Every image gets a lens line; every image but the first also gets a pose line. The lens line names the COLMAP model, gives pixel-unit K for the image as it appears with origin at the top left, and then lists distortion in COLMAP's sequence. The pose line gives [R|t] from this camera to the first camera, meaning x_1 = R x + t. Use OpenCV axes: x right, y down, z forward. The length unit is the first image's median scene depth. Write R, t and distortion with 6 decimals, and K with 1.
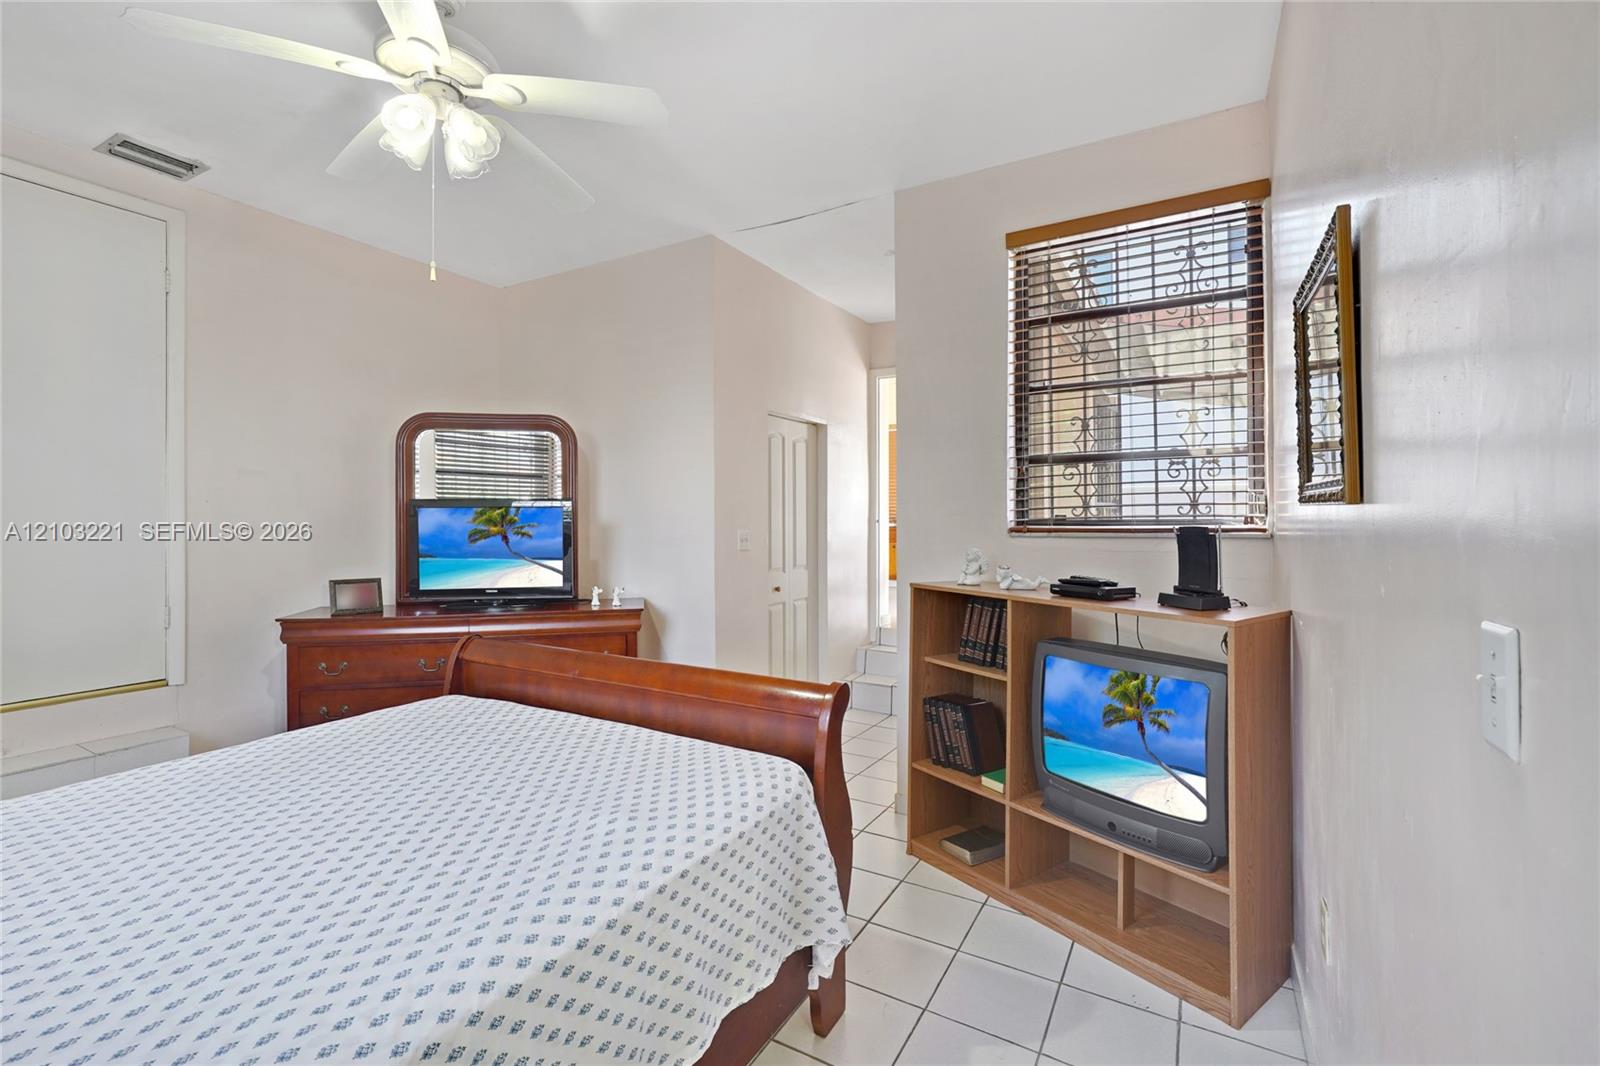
lens RADIAL K [[697.6, 0, 790.3], [0, 697.6, 519.8], [0, 0, 1]] dist [-0.001040, 0.000240]
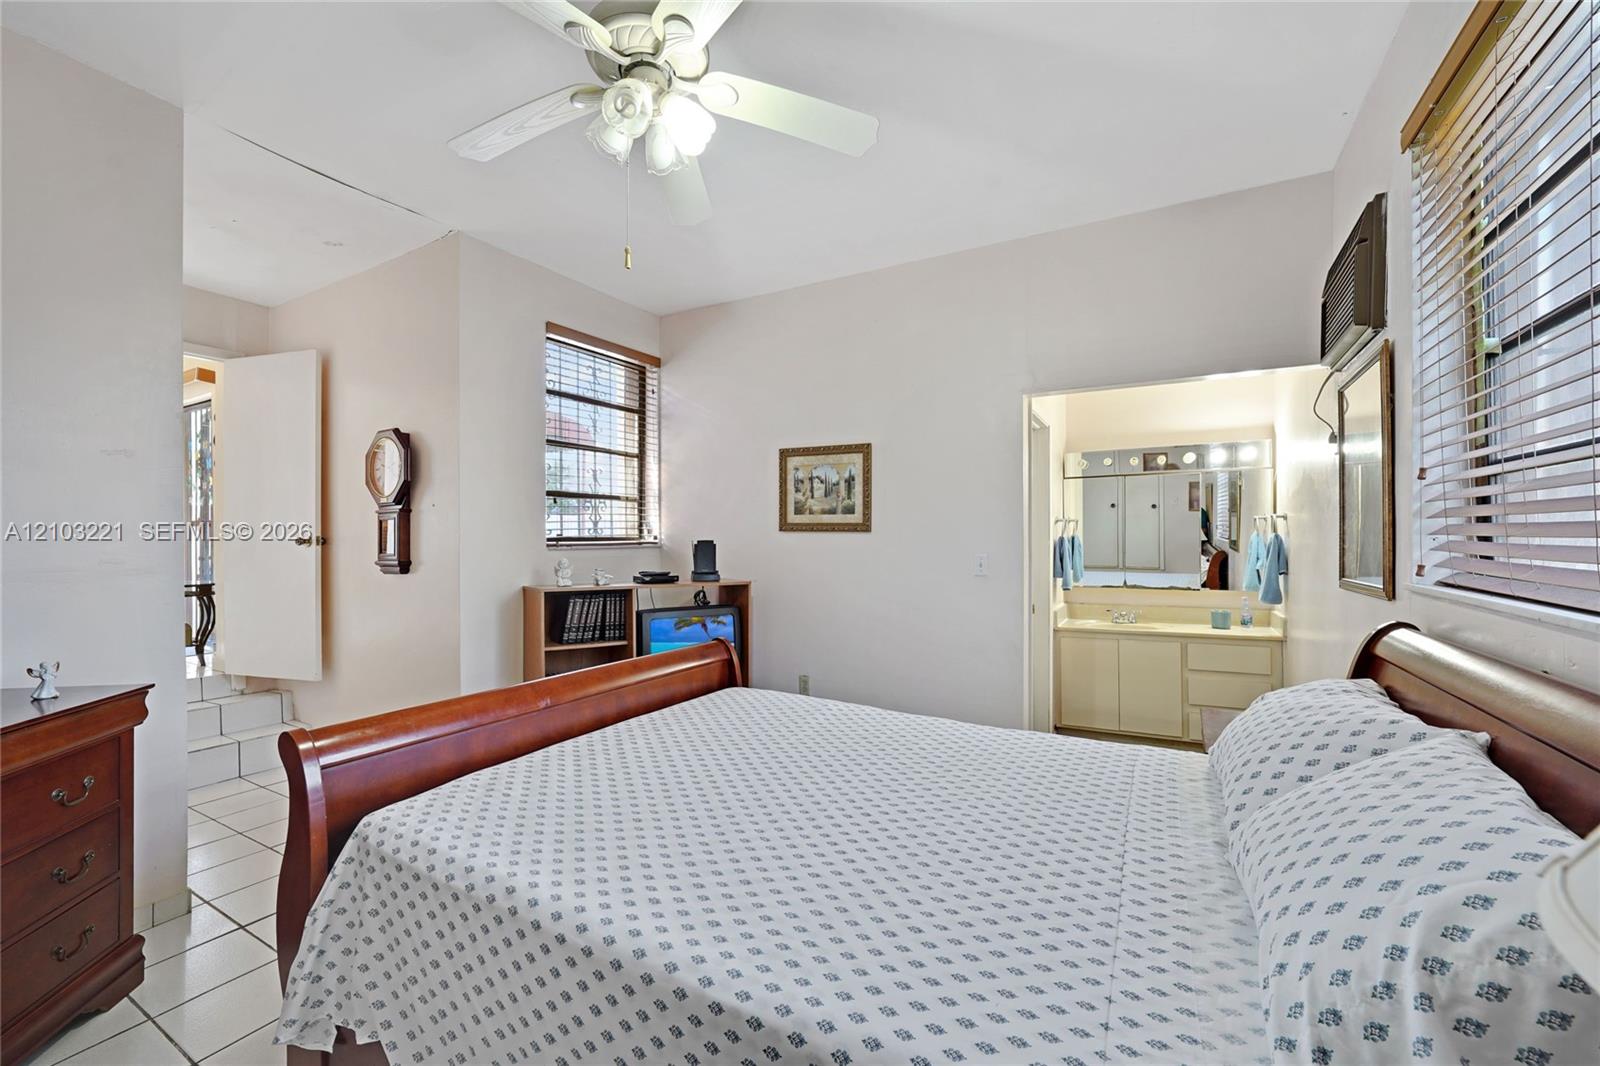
lens RADIAL K [[646.1, 0, 796.5], [0, 646.1, 537.1], [0, 0, 1]] dist [-0.001909, 0.000017]
pose [[-0.008798, 0.006183, 0.999942, -0.791981], [0.007393, 0.999954, -0.006118, 0.009438], [-0.999934, 0.007339, -0.008843, 0.470135]]
